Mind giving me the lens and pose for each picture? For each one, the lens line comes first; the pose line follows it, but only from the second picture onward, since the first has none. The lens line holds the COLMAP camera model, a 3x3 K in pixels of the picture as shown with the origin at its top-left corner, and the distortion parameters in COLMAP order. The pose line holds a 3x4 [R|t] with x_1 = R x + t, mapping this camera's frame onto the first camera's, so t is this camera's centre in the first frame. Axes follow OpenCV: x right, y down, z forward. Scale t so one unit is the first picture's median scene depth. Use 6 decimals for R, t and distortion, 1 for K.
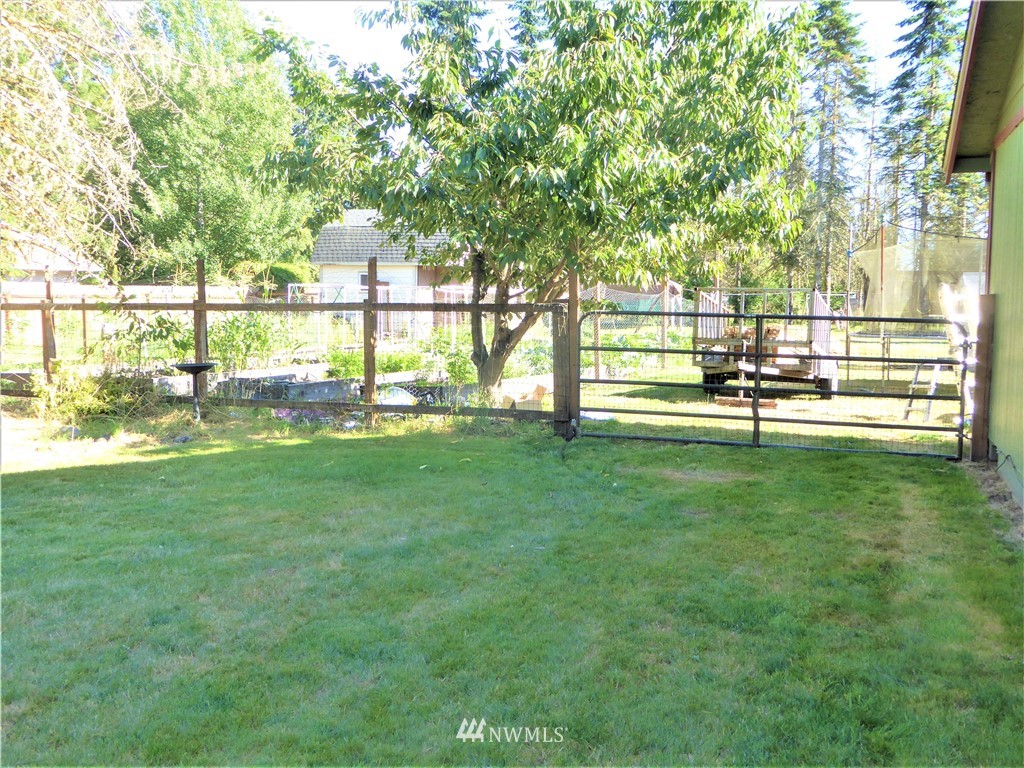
lens RADIAL K [[948.2, 0, 513.2], [0, 948.2, 386.0], [0, 0, 1]] dist [0.043592, 0.000000]
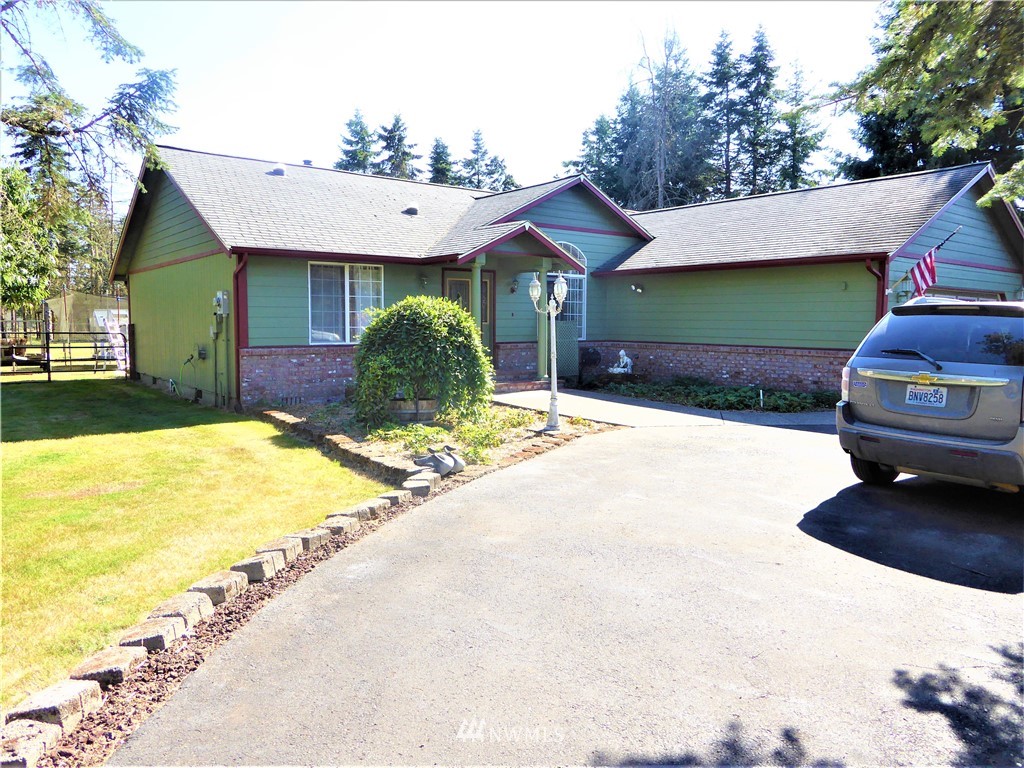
lens RADIAL K [[731.2, 0, 515.4], [0, 731.2, 370.6], [0, 0, 1]] dist [-0.020438, -0.002171]
pose [[0.533306, -0.062465, 0.843613, -0.559326], [0.075296, 0.996817, 0.026210, 0.057422], [-0.842564, 0.049543, 0.536312, -0.866755]]
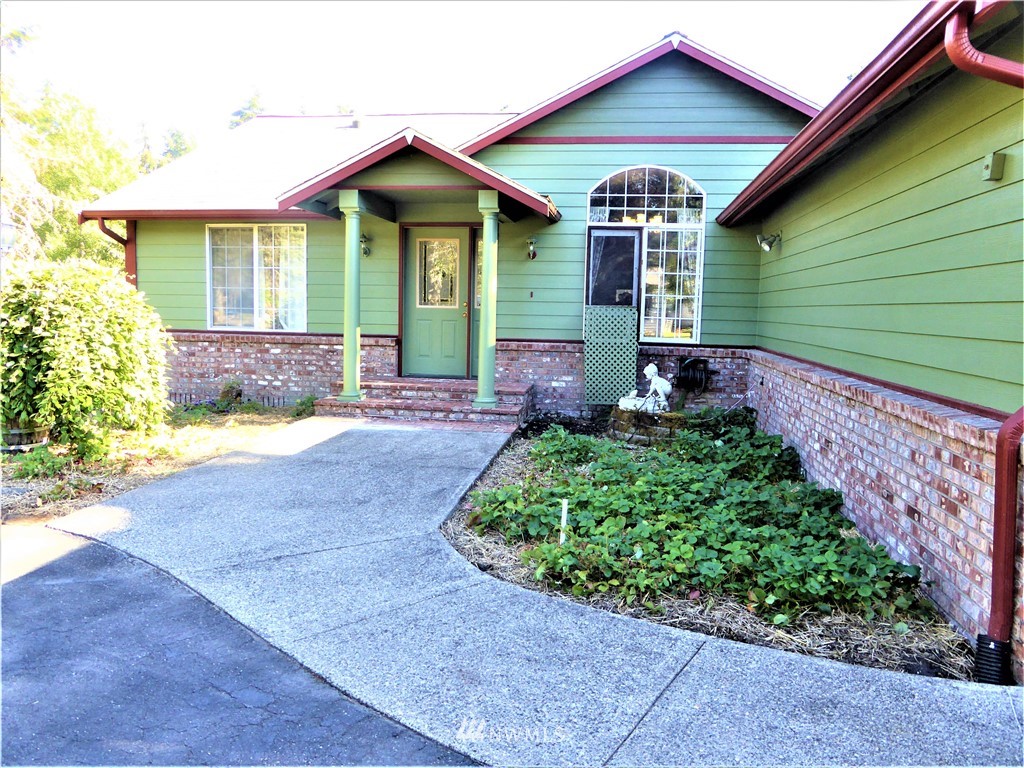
lens RADIAL K [[731.2, 0, 511.9], [0, 731.2, 381.9], [0, 0, 1]] dist [-0.020438, -0.002171]
pose [[0.981769, -0.000620, 0.190078, 0.386514], [-0.000713, 0.999976, 0.006949, 0.079993], [-0.190078, -0.006958, 0.981744, -0.942251]]
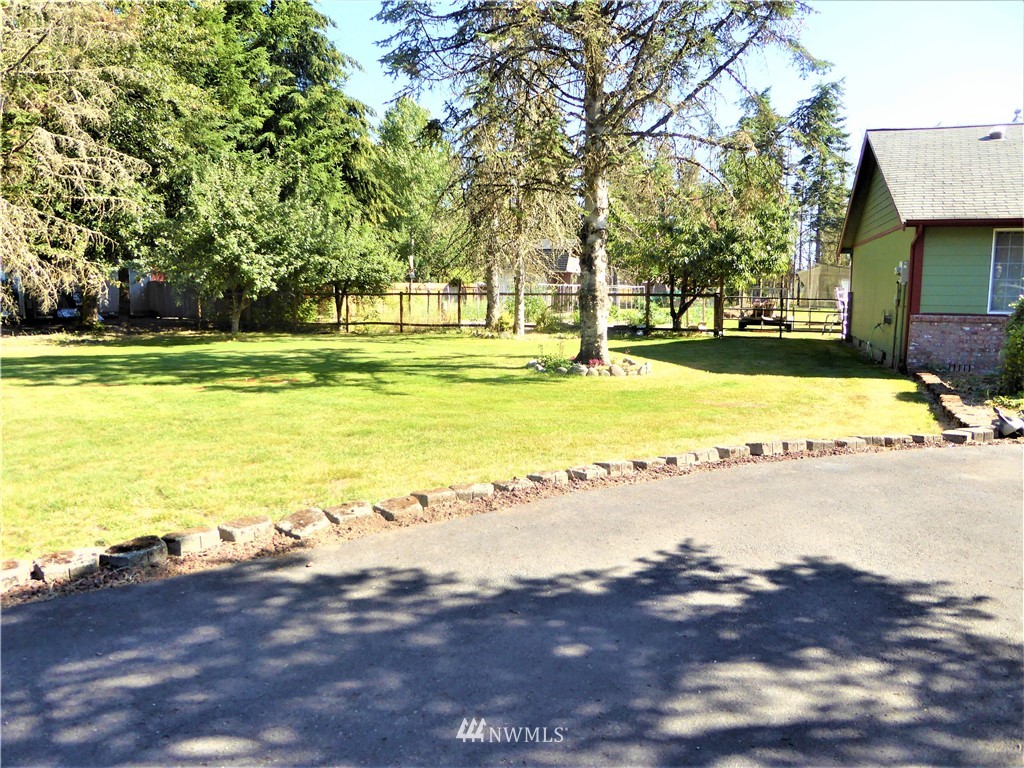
lens RADIAL K [[731.2, 0, 510.2], [0, 731.2, 382.0], [0, 0, 1]] dist [-0.020438, -0.002171]
pose [[0.999812, -0.001845, 0.019297, -0.529608], [0.001062, 0.999178, 0.040535, 0.081471], [-0.019356, -0.040507, 0.998992, -1.088076]]
